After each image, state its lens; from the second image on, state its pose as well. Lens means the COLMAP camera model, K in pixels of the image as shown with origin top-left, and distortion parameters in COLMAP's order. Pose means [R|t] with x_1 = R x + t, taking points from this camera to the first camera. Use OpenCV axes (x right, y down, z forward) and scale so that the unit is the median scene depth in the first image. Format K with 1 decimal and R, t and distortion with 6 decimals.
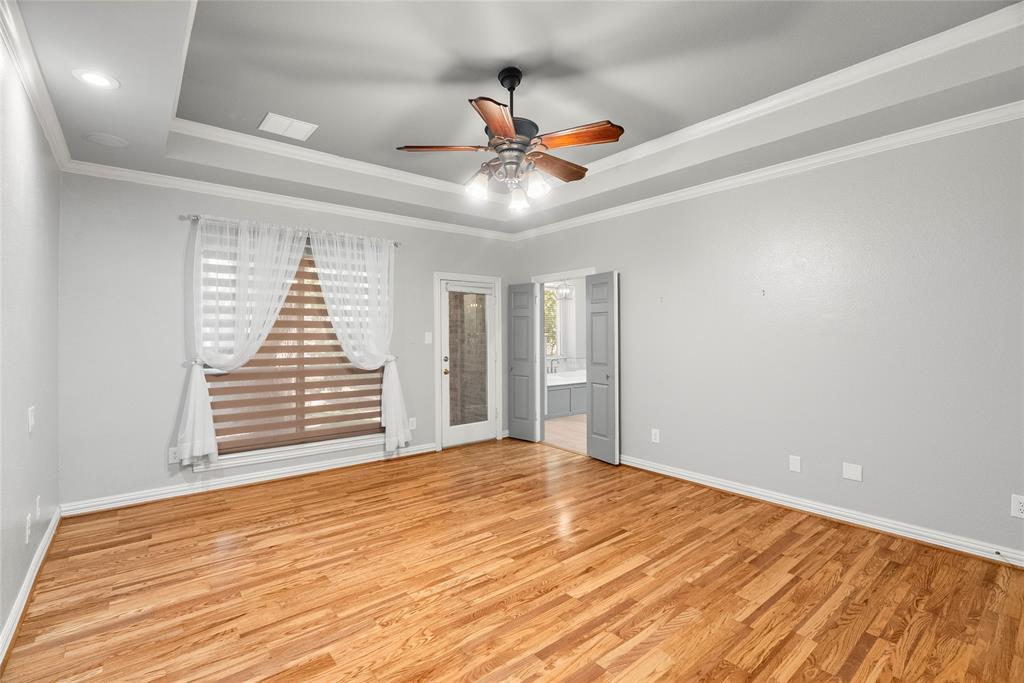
lens RADIAL K [[469.2, 0, 514.0], [0, 469.2, 334.4], [0, 0, 1]] dist [-0.010124, 0.000418]
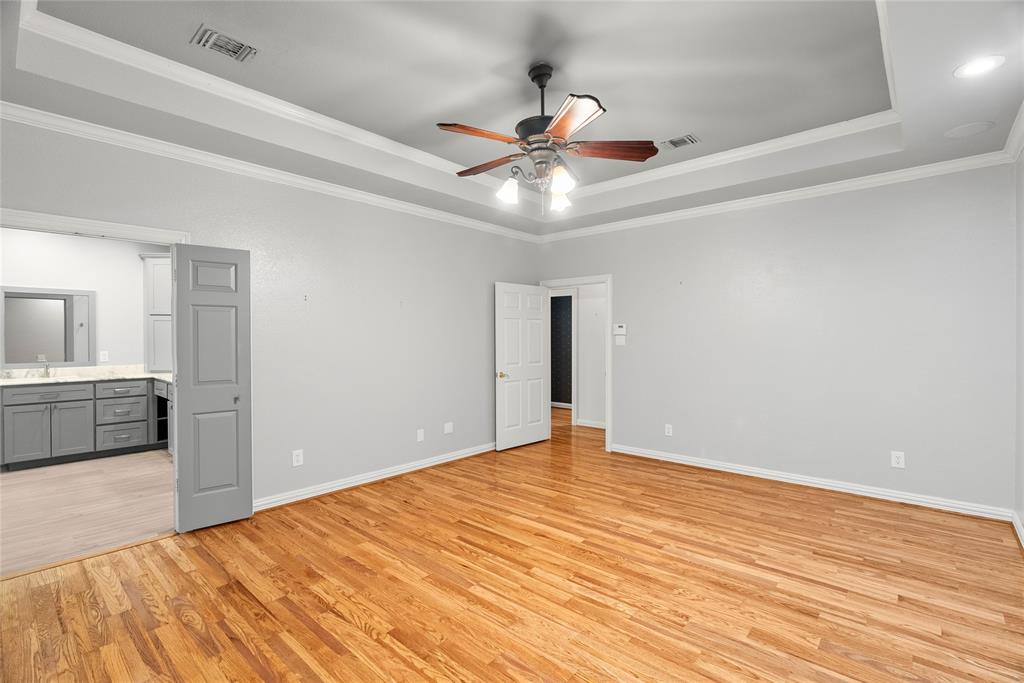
lens RADIAL K [[469.2, 0, 514.0], [0, 469.2, 334.4], [0, 0, 1]] dist [-0.010124, 0.000418]
pose [[-0.159677, 0.008895, 0.987129, -0.888478], [0.004211, 0.999956, -0.008330, 0.001099], [-0.987160, 0.002826, -0.159708, 1.099825]]
